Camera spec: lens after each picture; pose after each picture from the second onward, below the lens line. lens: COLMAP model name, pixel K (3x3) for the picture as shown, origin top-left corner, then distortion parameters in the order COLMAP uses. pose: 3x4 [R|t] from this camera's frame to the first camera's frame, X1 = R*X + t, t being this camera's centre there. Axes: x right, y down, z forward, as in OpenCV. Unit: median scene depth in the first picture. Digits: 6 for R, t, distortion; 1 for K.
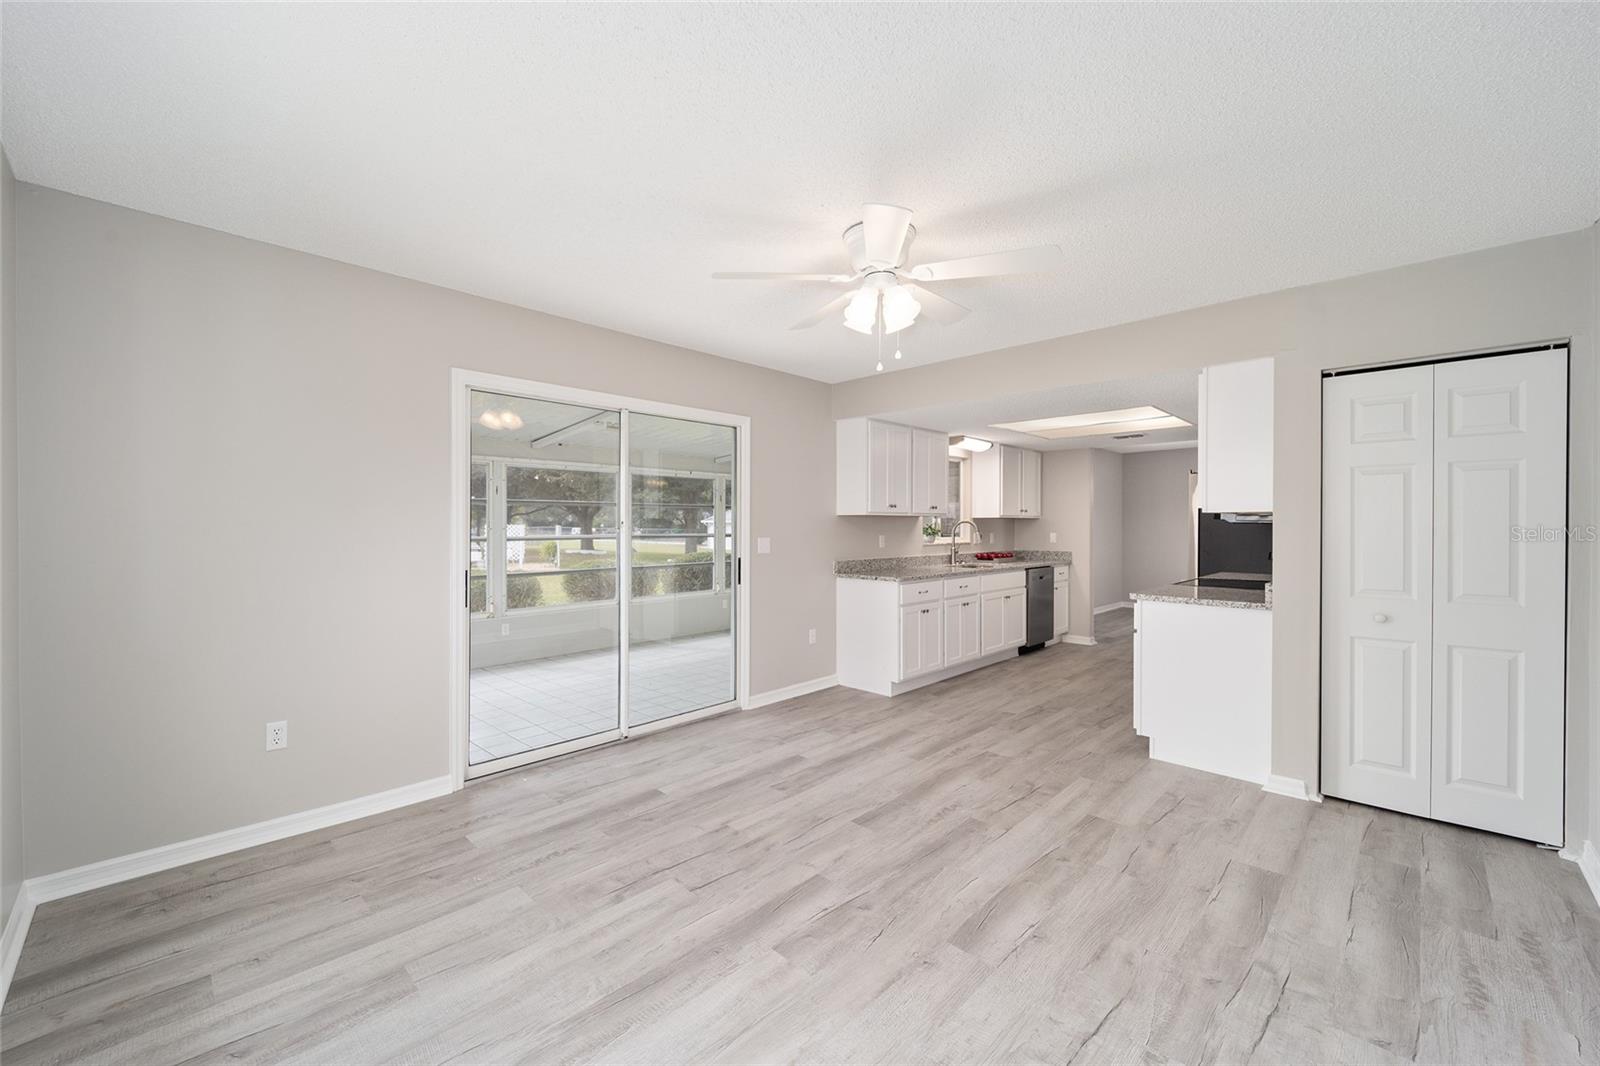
lens RADIAL K [[639.7, 0, 793.0], [0, 639.7, 529.4], [0, 0, 1]] dist [-0.001442, -0.000365]
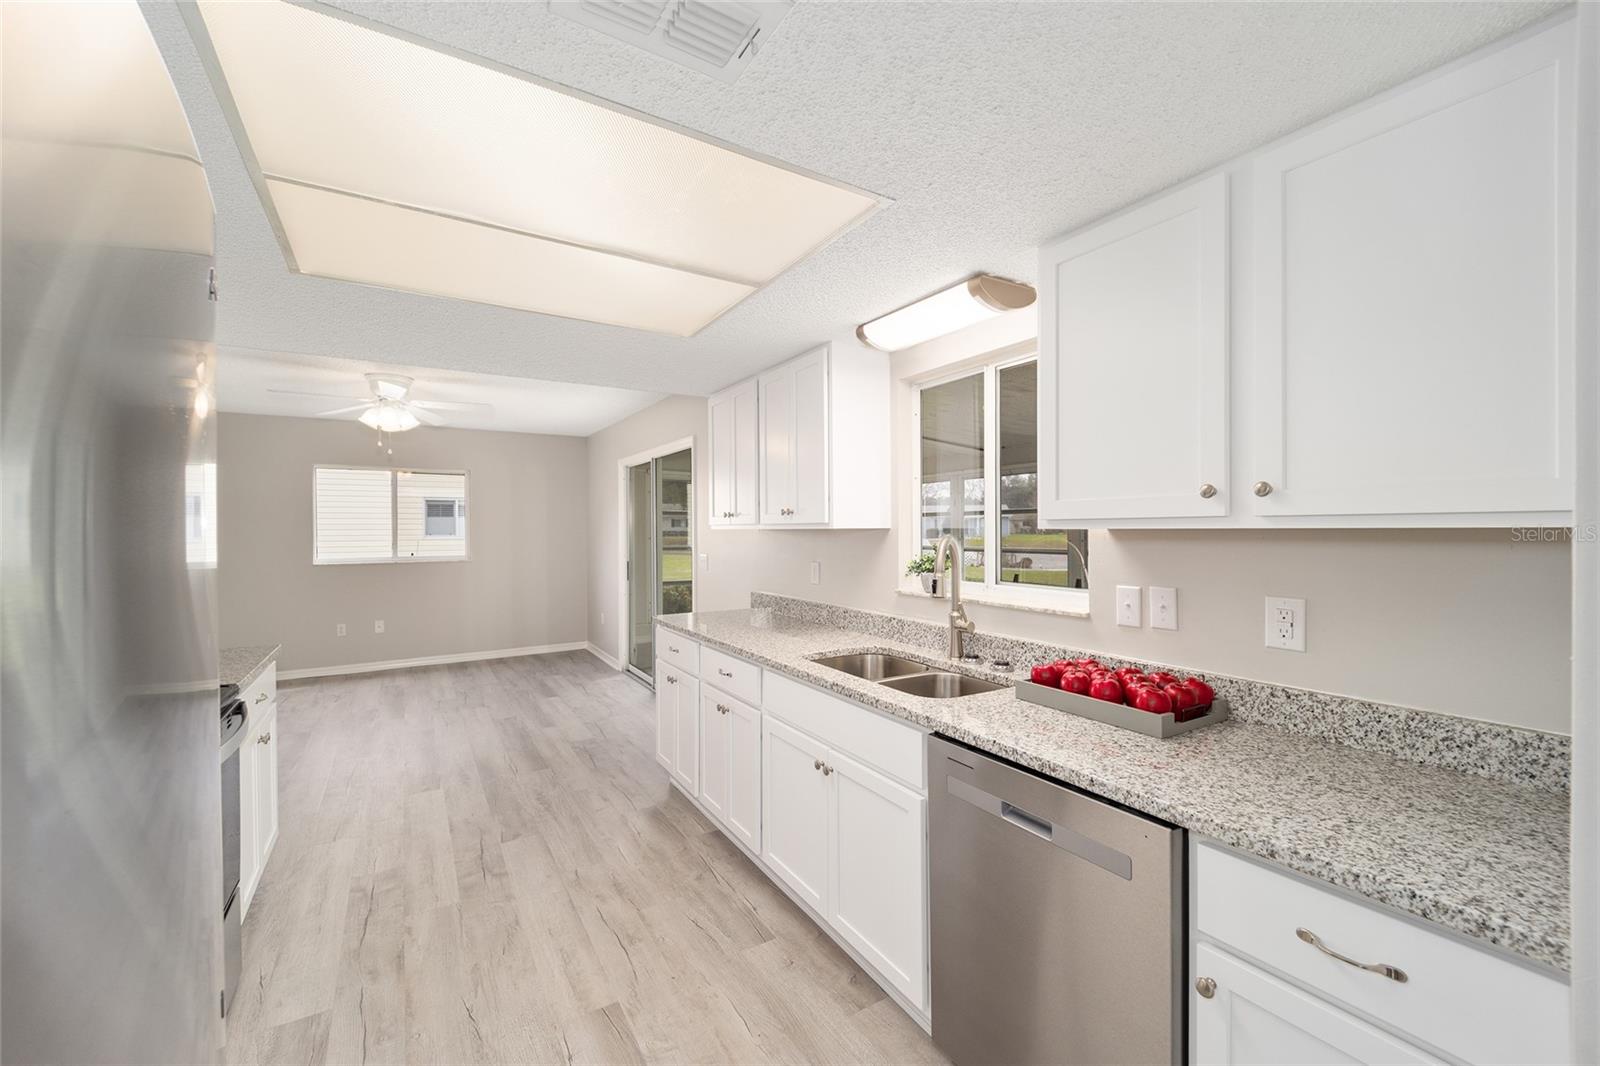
lens RADIAL K [[639.7, 0, 802.6], [0, 639.7, 528.2], [0, 0, 1]] dist [-0.001442, -0.000365]
pose [[-0.235725, 0.007649, -0.971790, 0.942440], [-0.000239, 0.999969, 0.007928, -0.035125], [0.971820, 0.002101, -0.235716, 1.511460]]
